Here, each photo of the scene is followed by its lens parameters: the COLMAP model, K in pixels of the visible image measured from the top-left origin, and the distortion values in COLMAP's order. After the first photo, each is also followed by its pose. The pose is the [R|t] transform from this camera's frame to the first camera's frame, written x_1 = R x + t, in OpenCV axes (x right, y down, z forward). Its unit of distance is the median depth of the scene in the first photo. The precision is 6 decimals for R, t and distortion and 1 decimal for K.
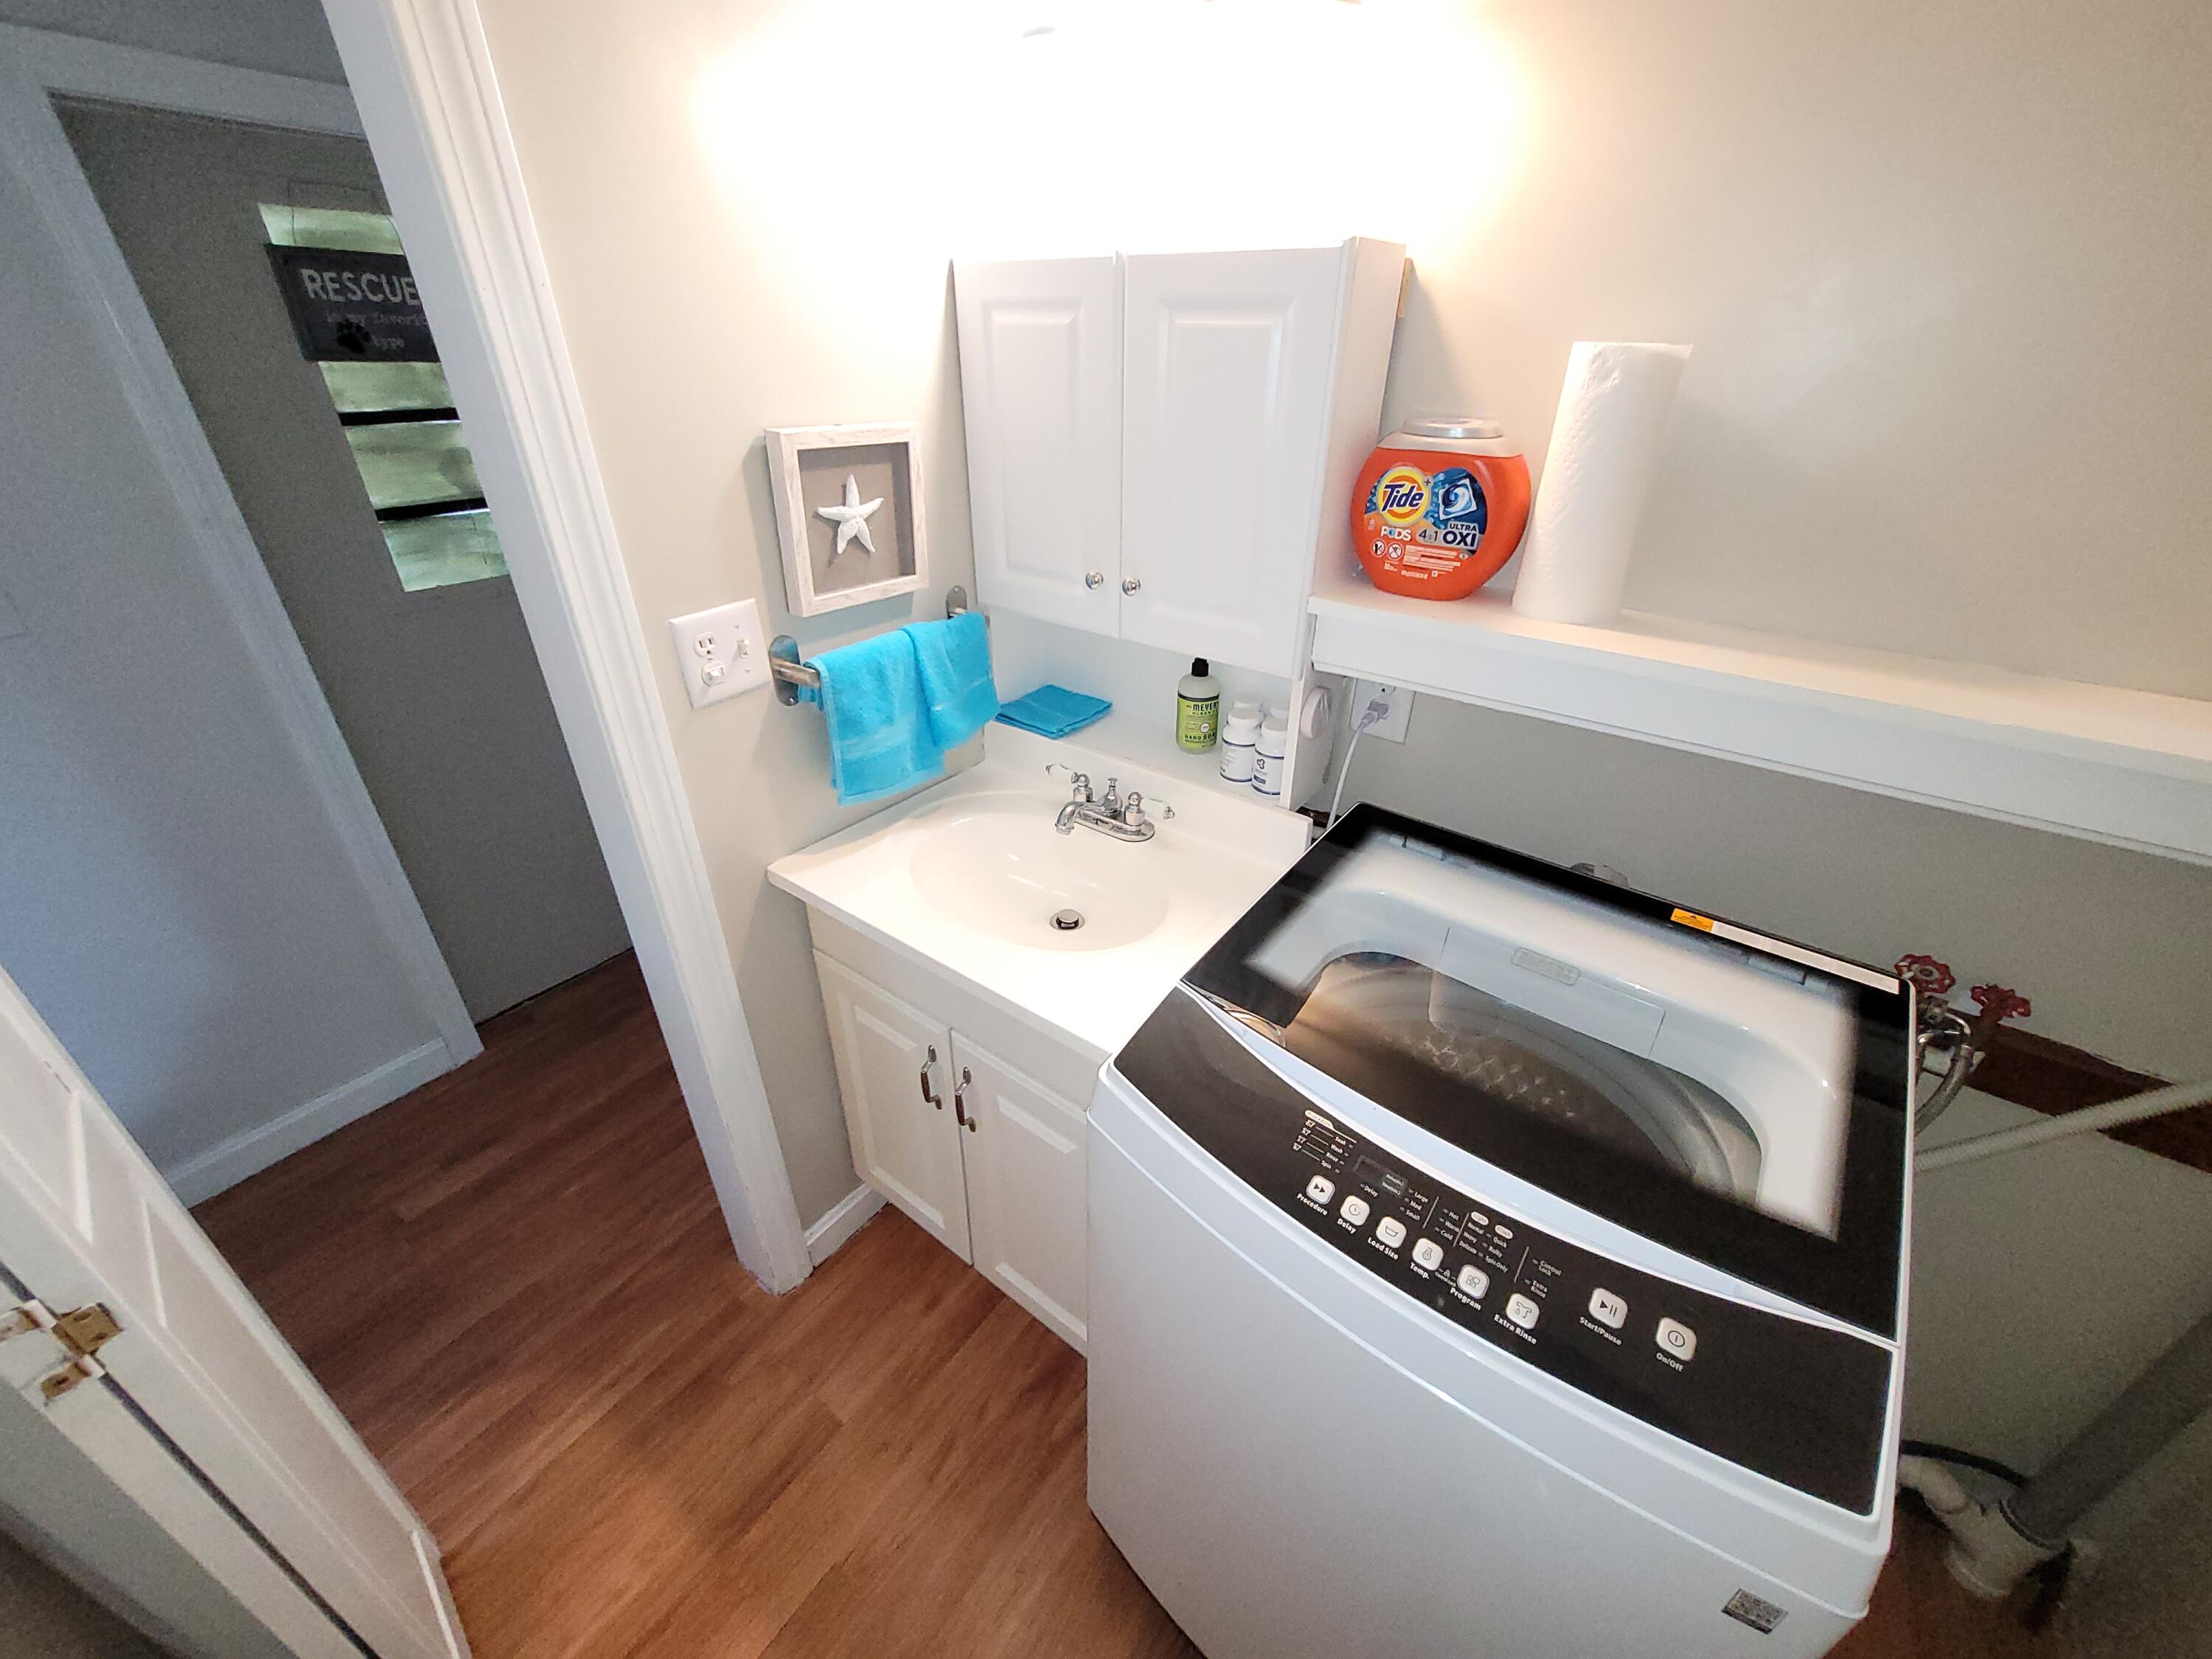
lens RADIAL K [[868.8, 0, 1115.4], [0, 868.8, 807.5], [0, 0, 1]] dist [0.000664, -0.000040]
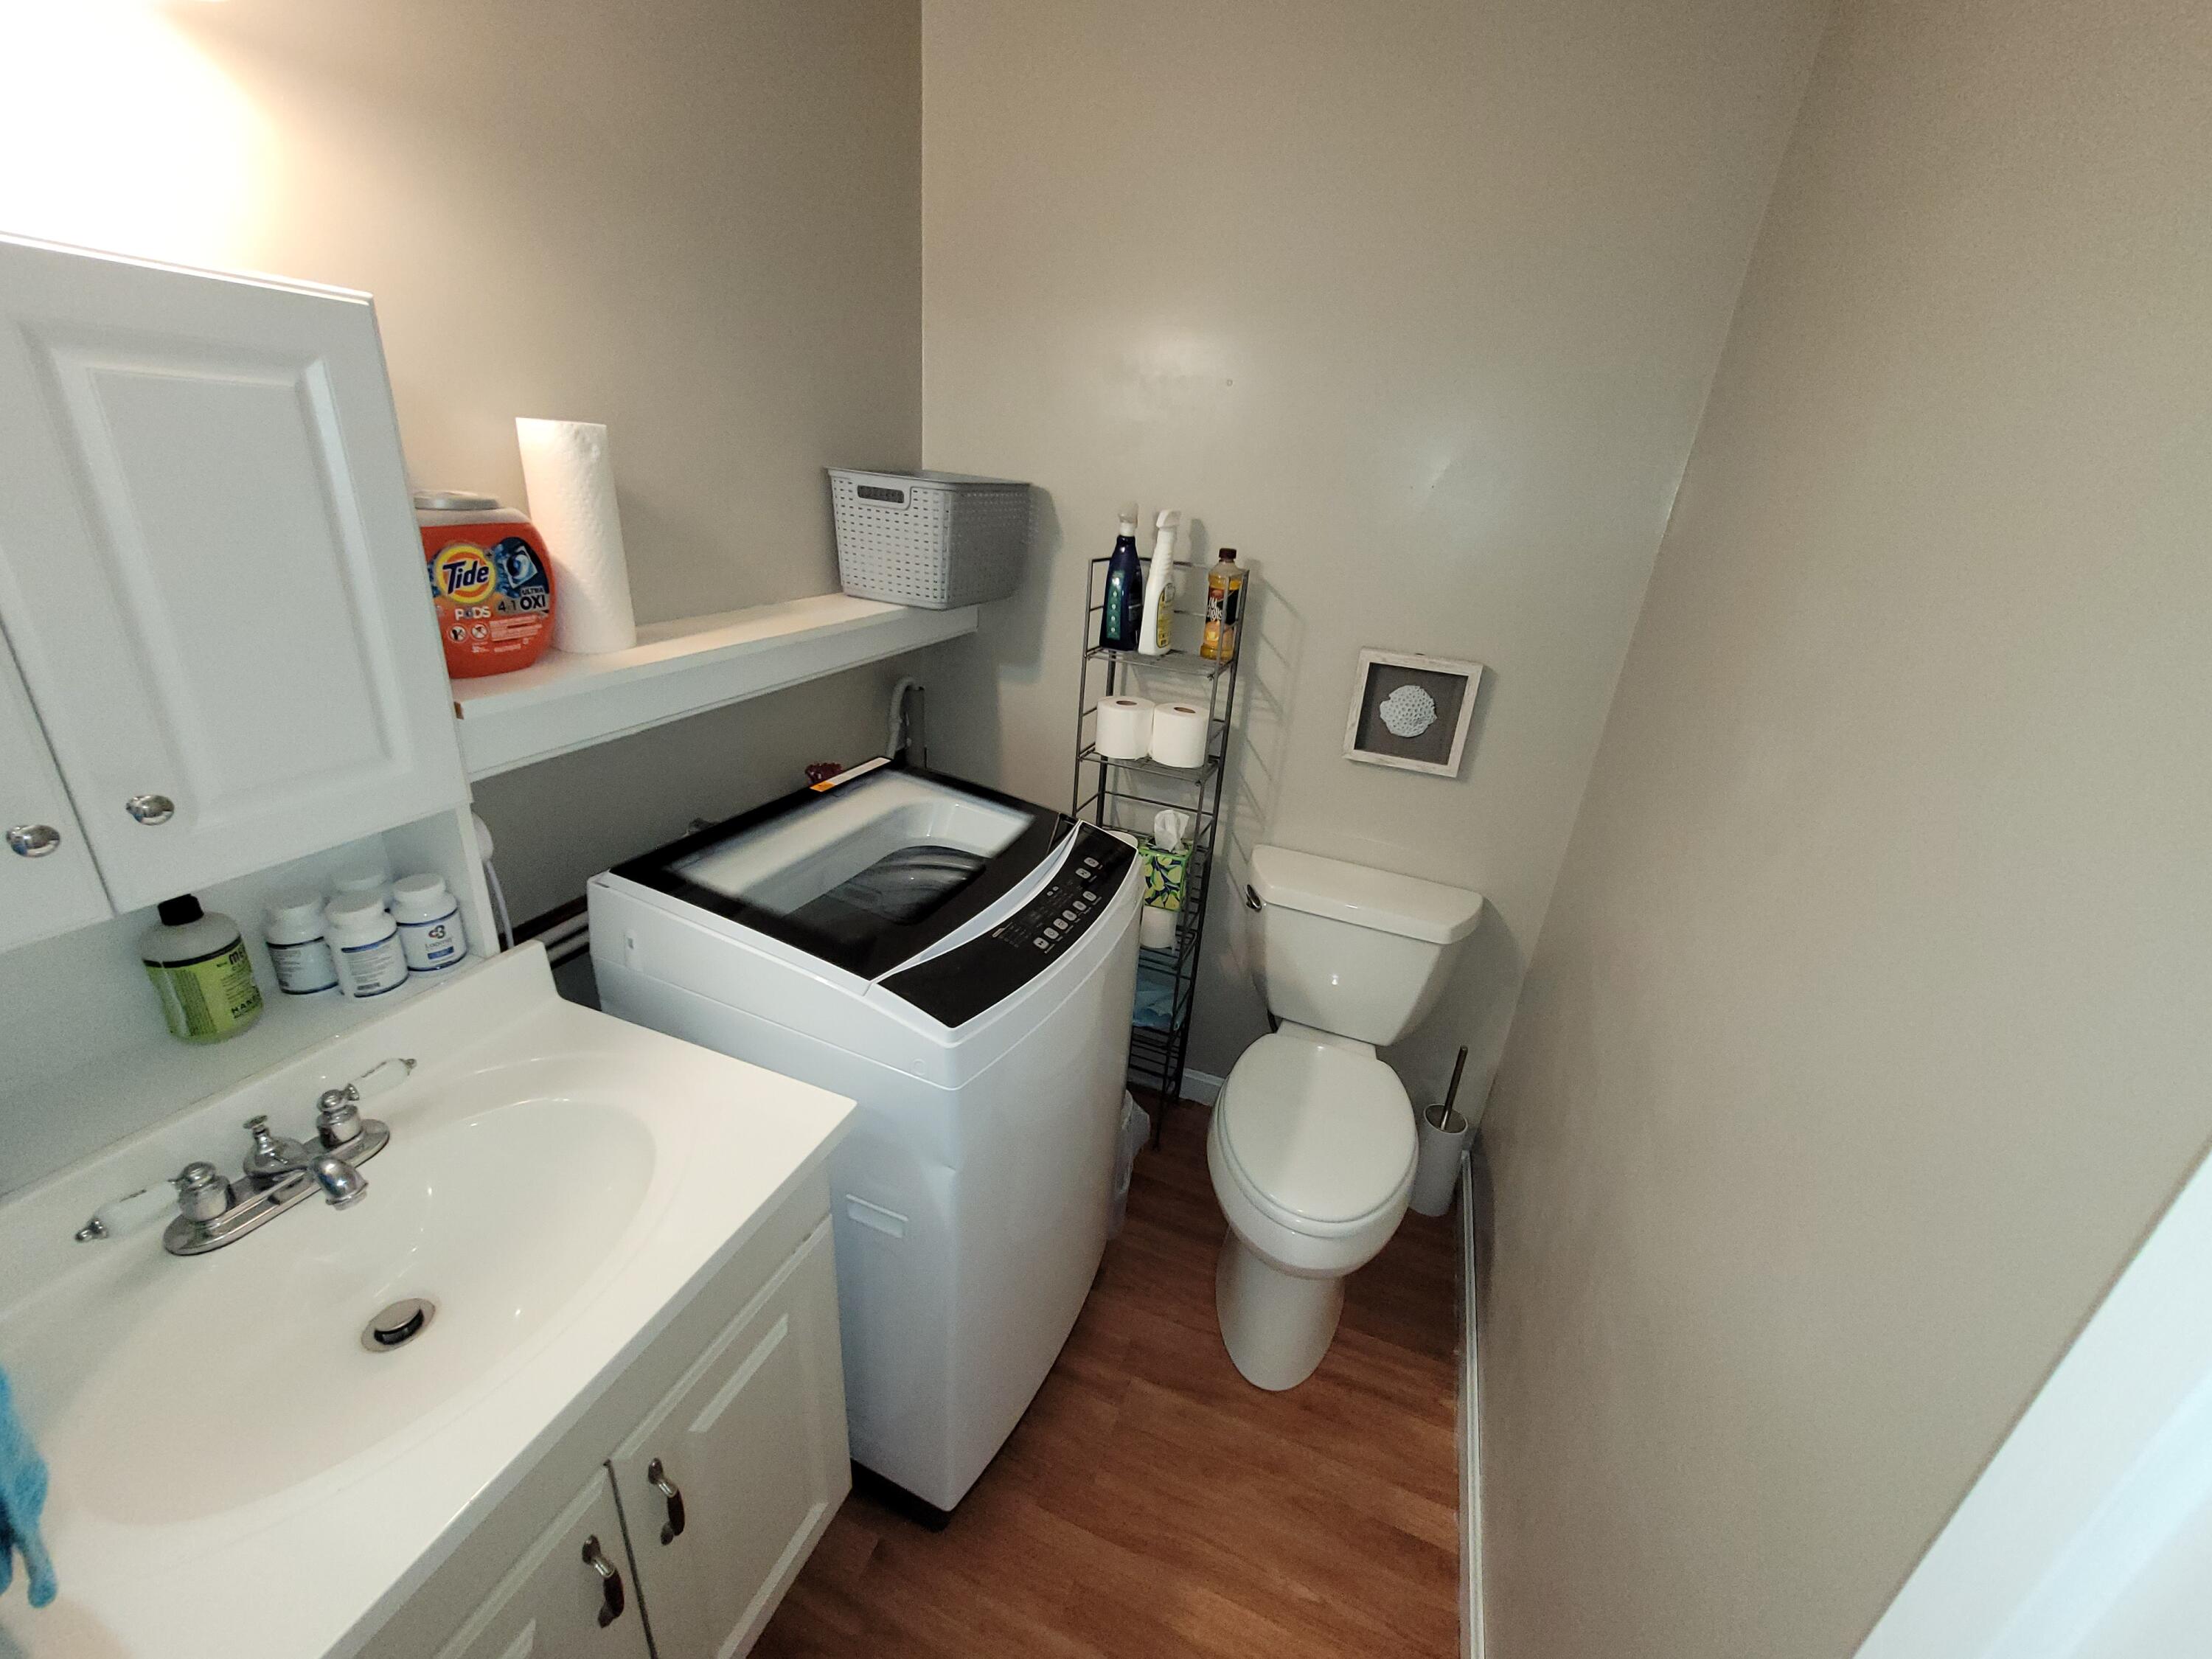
lens RADIAL K [[868.8, 0, 1115.4], [0, 868.8, 807.5], [0, 0, 1]] dist [0.000664, -0.000040]
pose [[-0.269400, -0.388807, 0.881052, -0.789542], [0.388186, 0.793417, 0.468830, -0.333140], [-0.881326, 0.468315, -0.062817, 0.575545]]
